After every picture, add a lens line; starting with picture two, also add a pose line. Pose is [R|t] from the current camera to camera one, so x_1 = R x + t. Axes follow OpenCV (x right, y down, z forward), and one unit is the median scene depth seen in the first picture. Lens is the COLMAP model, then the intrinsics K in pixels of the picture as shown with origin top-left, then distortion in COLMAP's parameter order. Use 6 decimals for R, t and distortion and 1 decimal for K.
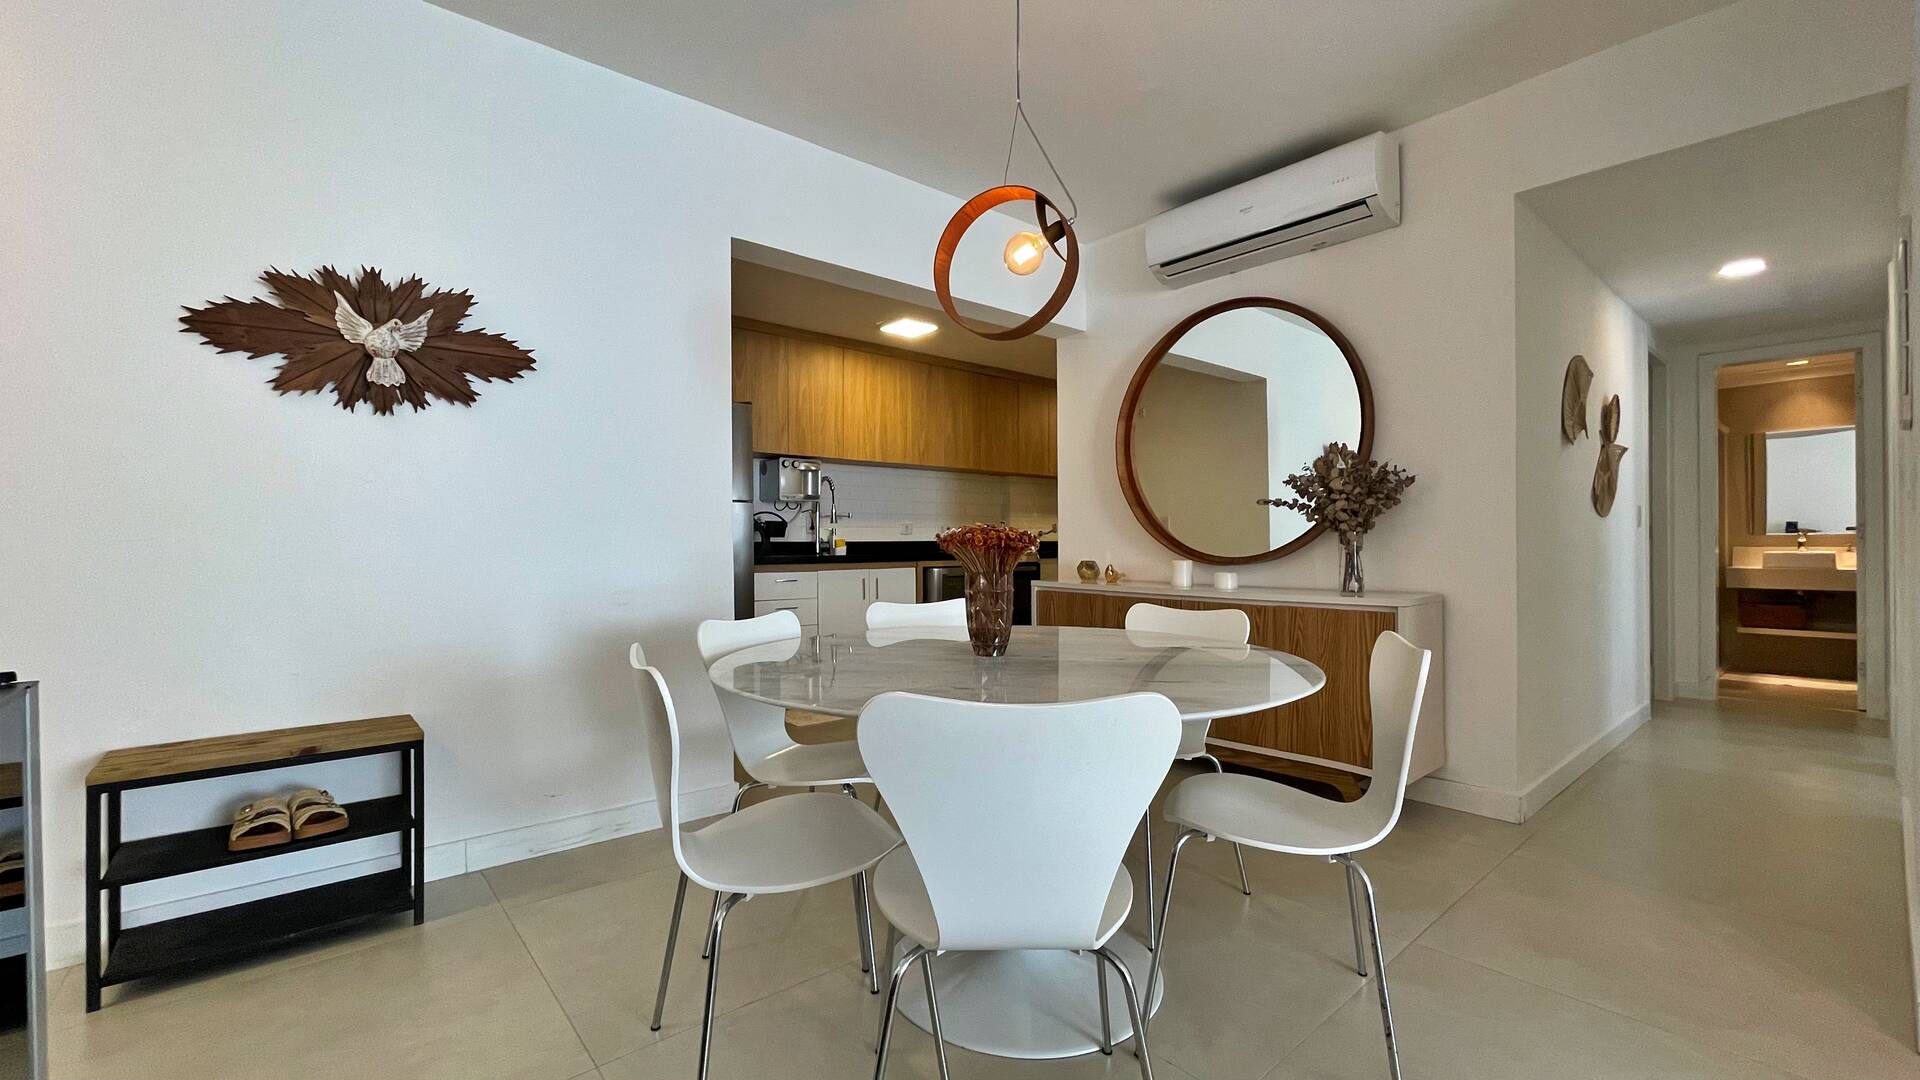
lens RADIAL K [[774.3, 0, 951.8], [0, 774.3, 541.3], [0, 0, 1]] dist [0.002762, -0.001891]
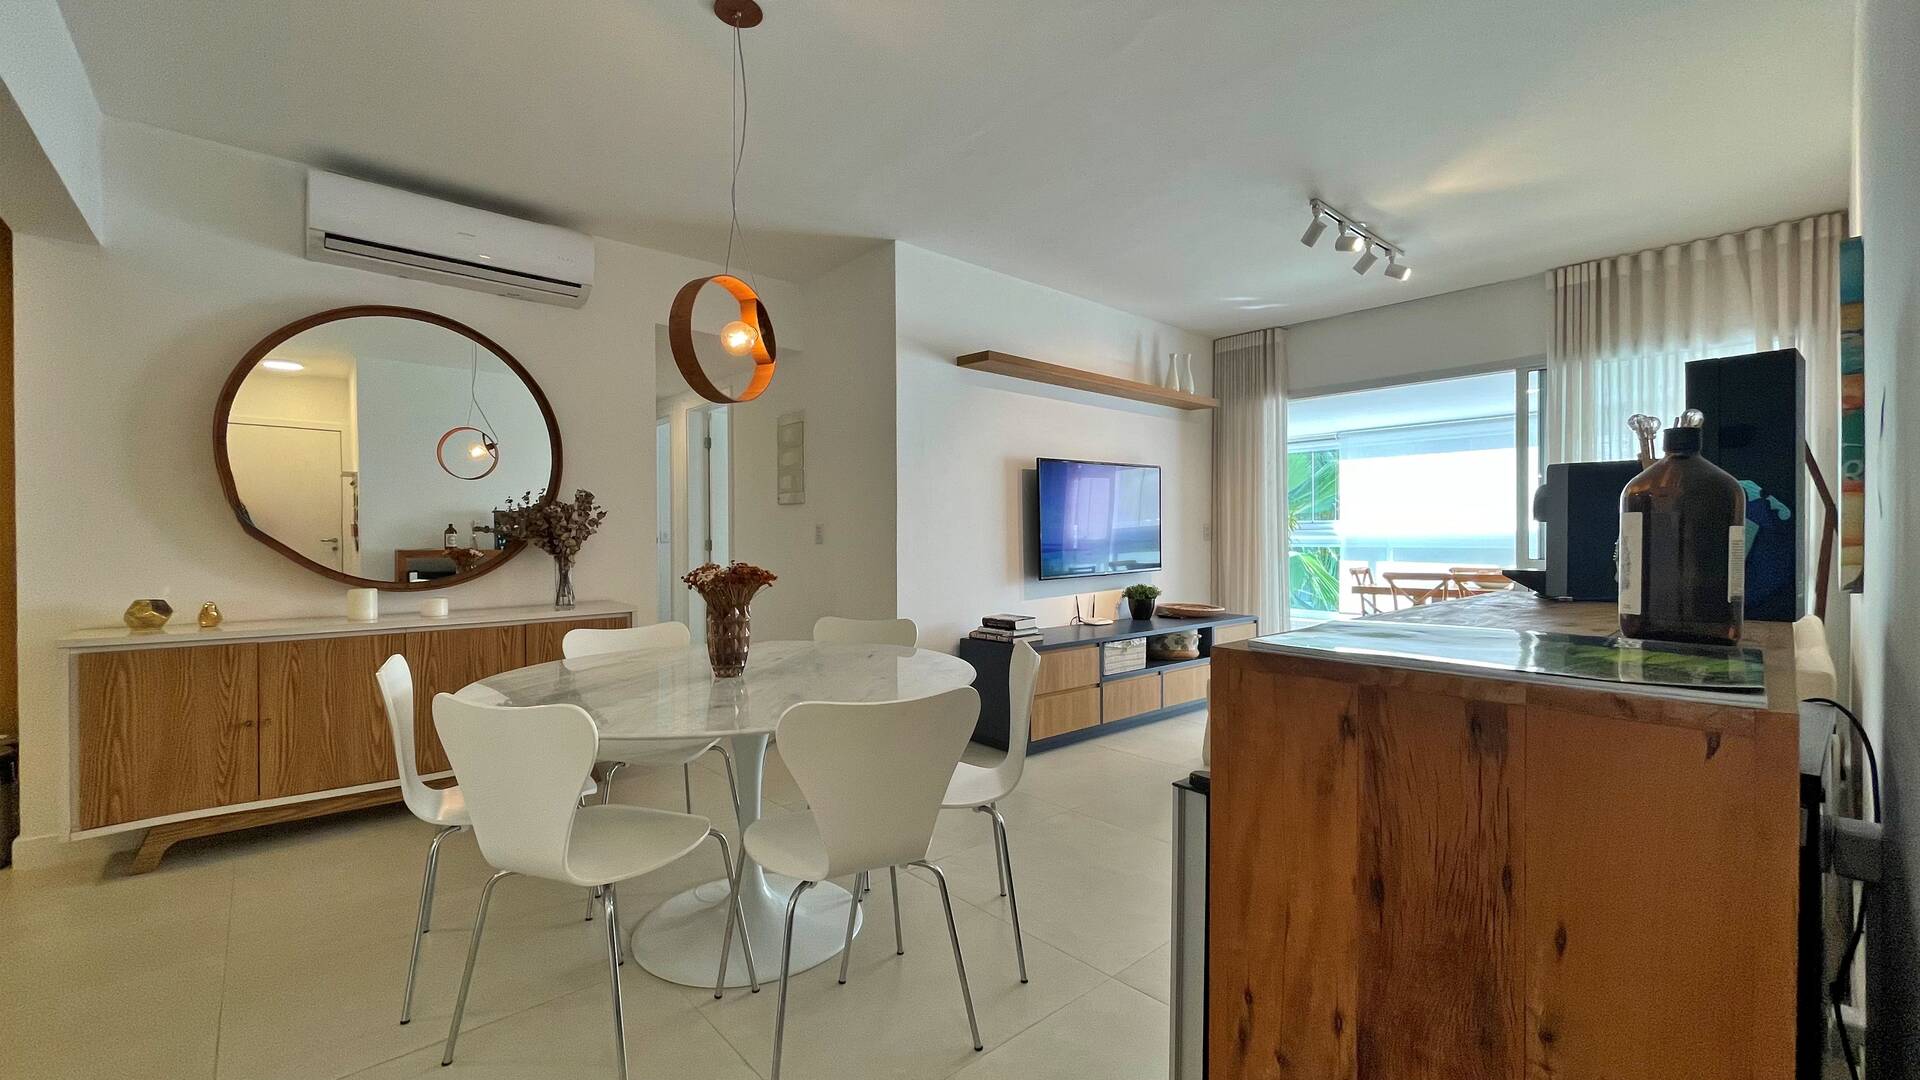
lens RADIAL K [[774.3, 0, 960.4], [0, 774.3, 544.2], [0, 0, 1]] dist [0.002762, -0.001891]
pose [[-0.021457, -0.006410, 0.999749, -0.501067], [0.000075, 0.999979, 0.006413, -0.026401], [-0.999770, 0.000213, -0.021456, 0.299297]]
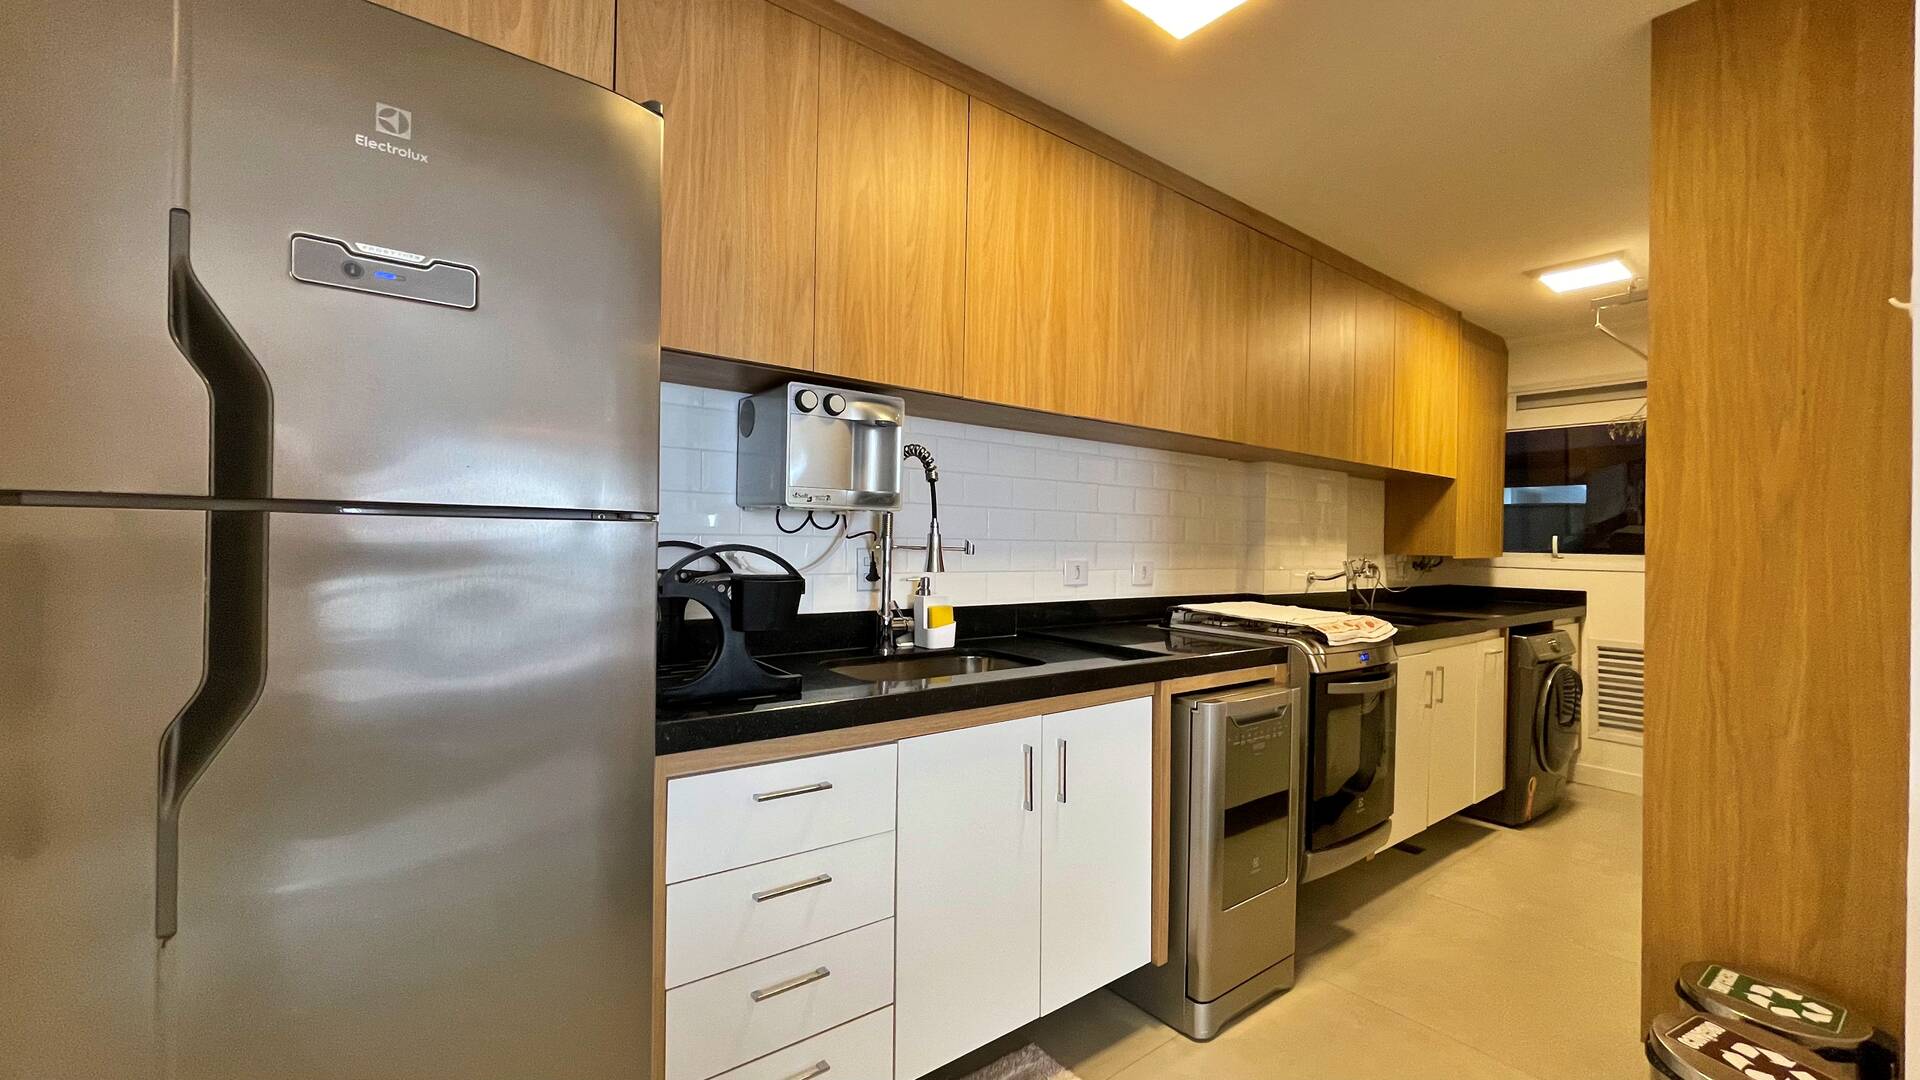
lens RADIAL K [[774.3, 0, 946.7], [0, 774.3, 543.3], [0, 0, 1]] dist [0.002762, -0.001891]
pose [[0.998493, 0.019970, -0.051109, -0.158993], [-0.019871, 0.999800, 0.002441, -0.046451], [0.051147, -0.001422, 0.998690, 0.788033]]
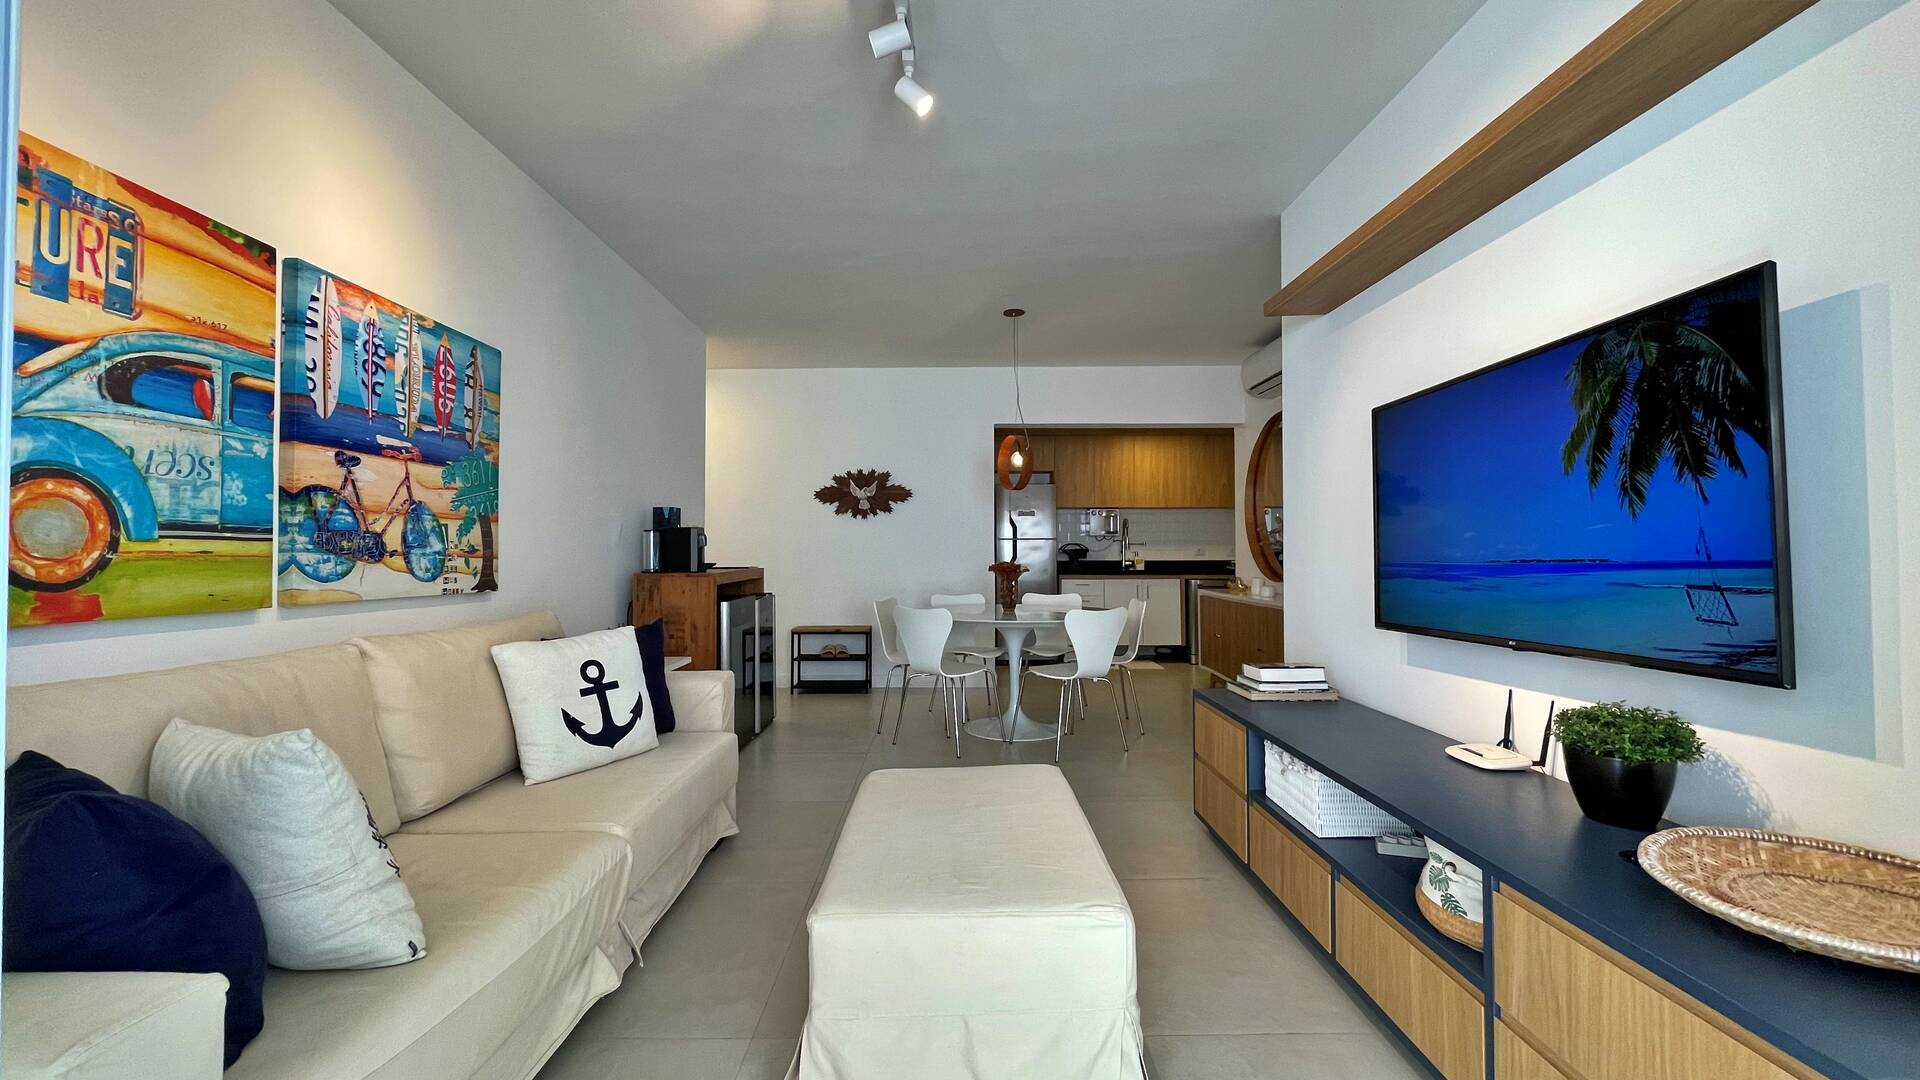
lens RADIAL K [[774.3, 0, 944.8], [0, 774.3, 544.0], [0, 0, 1]] dist [0.002762, -0.001891]
pose [[0.758213, -0.003355, -0.651999, 0.720696], [-0.000389, 0.999984, -0.005598, -0.030575], [0.652007, 0.004498, 0.758200, -0.515838]]
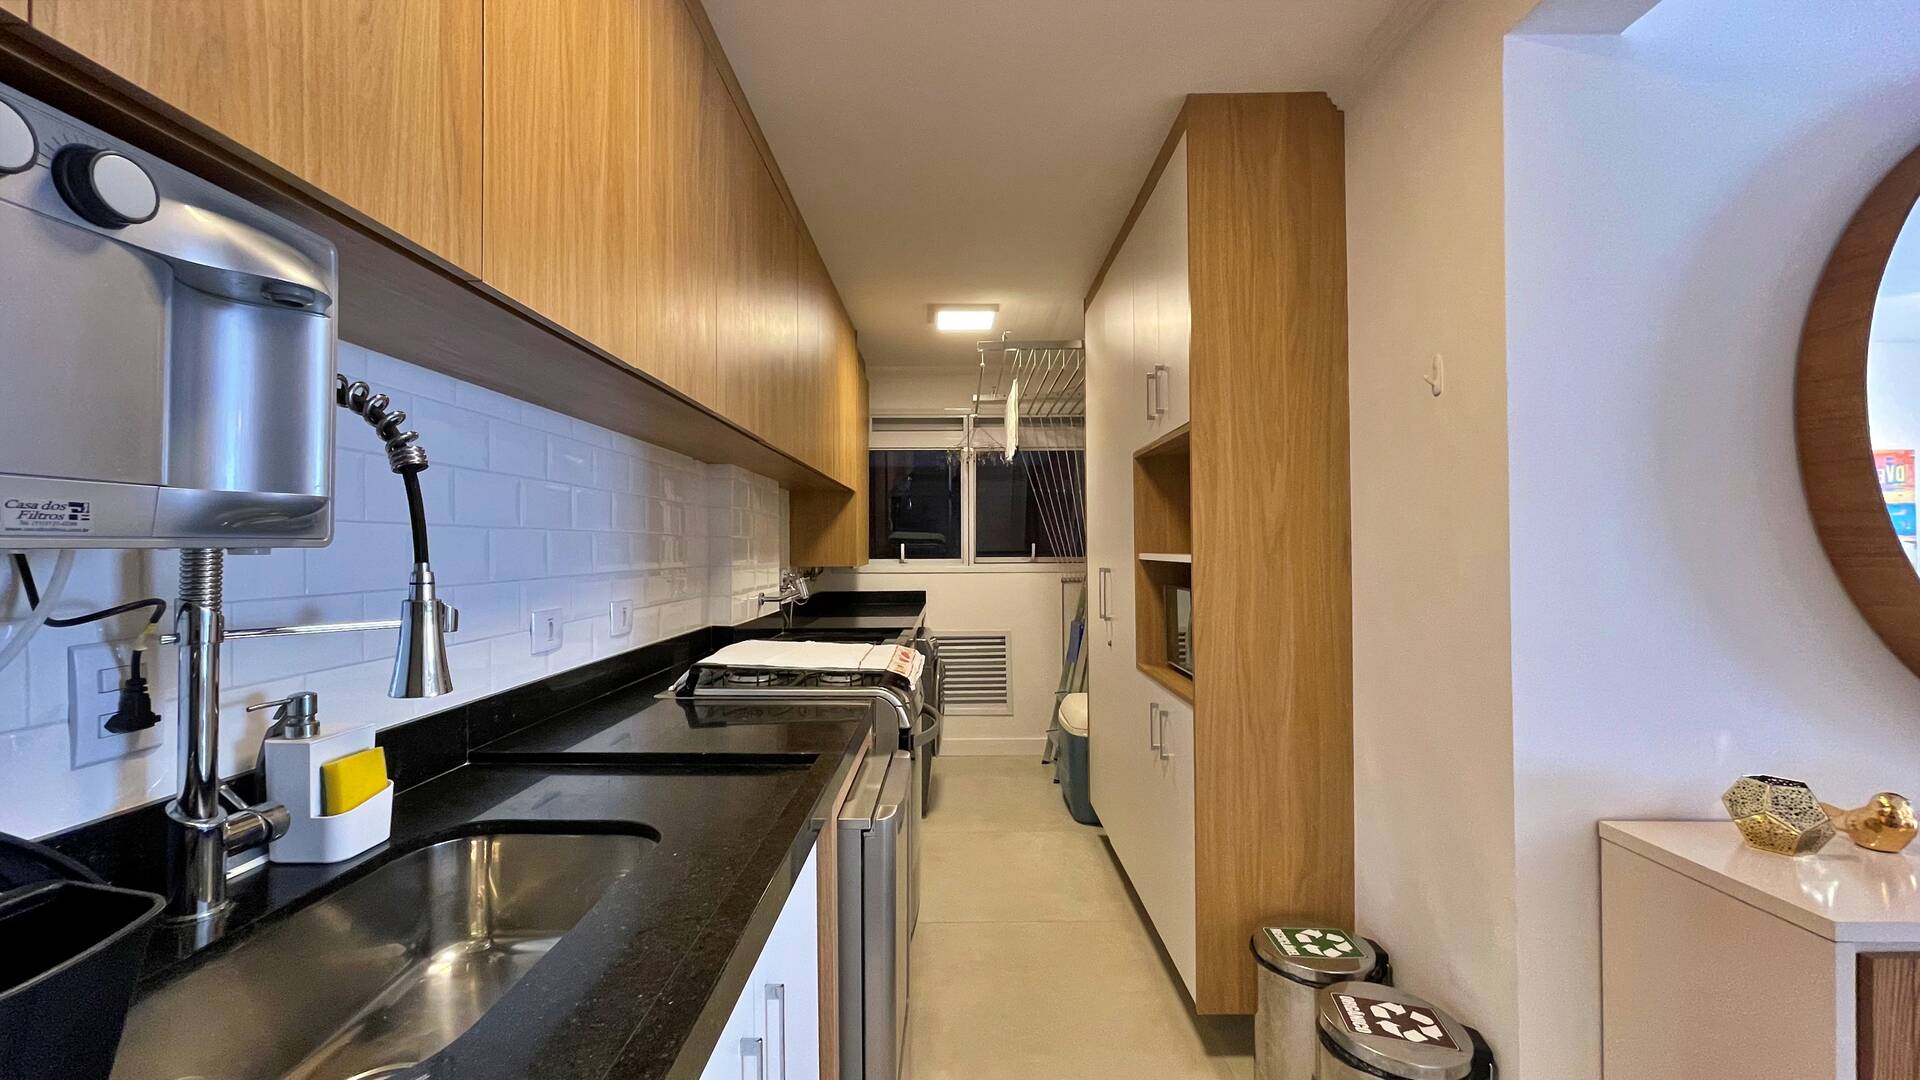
lens RADIAL K [[774.3, 0, 953.3], [0, 774.3, 540.3], [0, 0, 1]] dist [0.002762, -0.001891]
pose [[0.650083, 0.004457, 0.759850, -0.247120], [0.004908, 0.999937, -0.010065, -0.062643], [-0.759848, 0.010273, 0.650020, 1.023272]]
